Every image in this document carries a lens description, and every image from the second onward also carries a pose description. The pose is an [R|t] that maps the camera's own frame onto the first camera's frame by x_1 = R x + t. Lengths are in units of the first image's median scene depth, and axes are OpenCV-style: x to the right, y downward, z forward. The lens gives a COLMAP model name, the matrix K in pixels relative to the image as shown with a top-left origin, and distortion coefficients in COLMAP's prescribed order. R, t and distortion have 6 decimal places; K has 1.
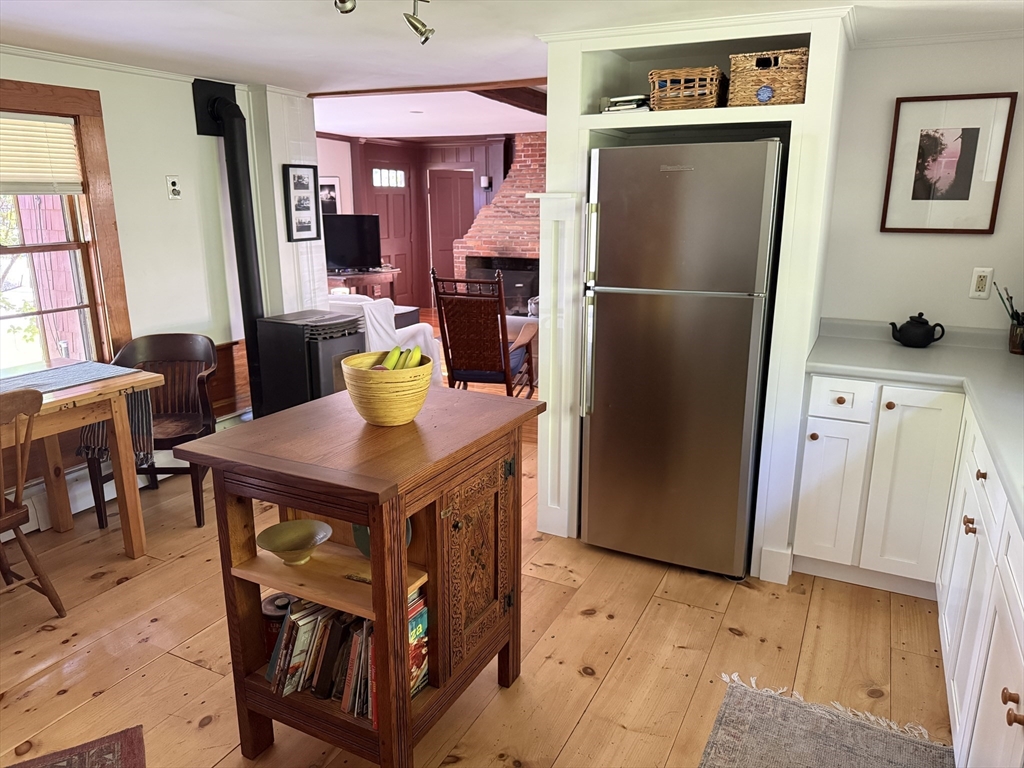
lens RADIAL K [[718.7, 0, 516.2], [0, 718.7, 388.5], [0, 0, 1]] dist [0.097751, -0.109117]
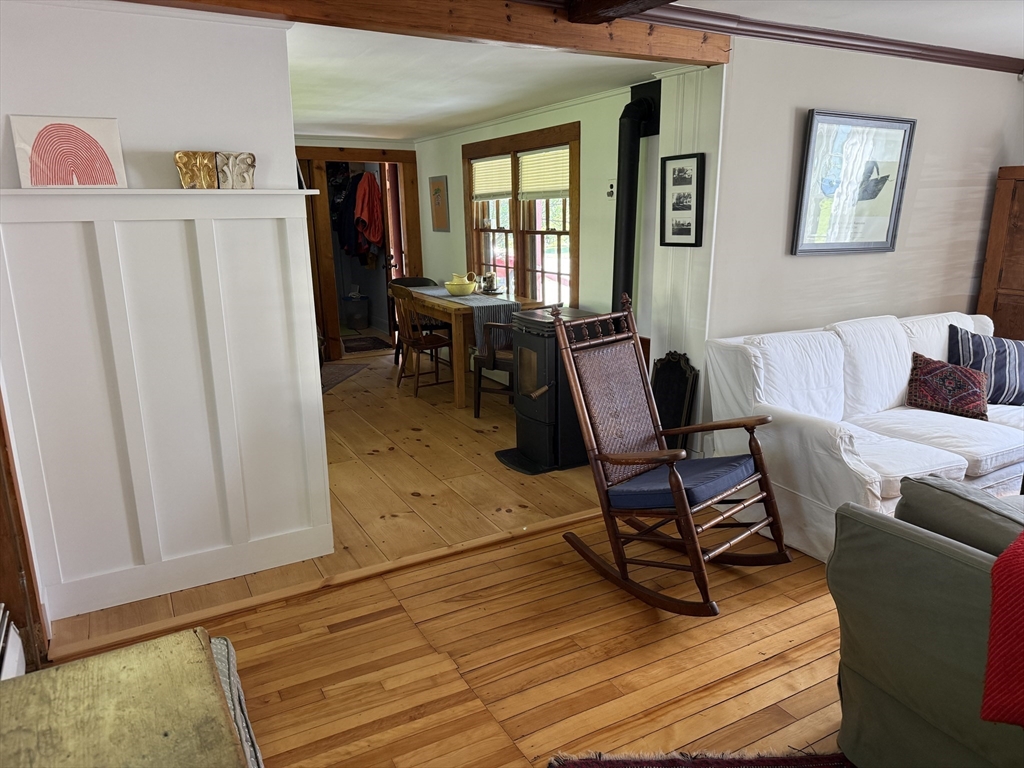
lens RADIAL K [[718.7, 0, 516.2], [0, 718.7, 388.5], [0, 0, 1]] dist [0.097751, -0.109117]
pose [[-0.557390, 0.203769, -0.804857, 0.535472], [-0.206645, 0.904859, 0.372195, -0.335824], [0.804123, 0.373777, -0.462252, 1.331168]]
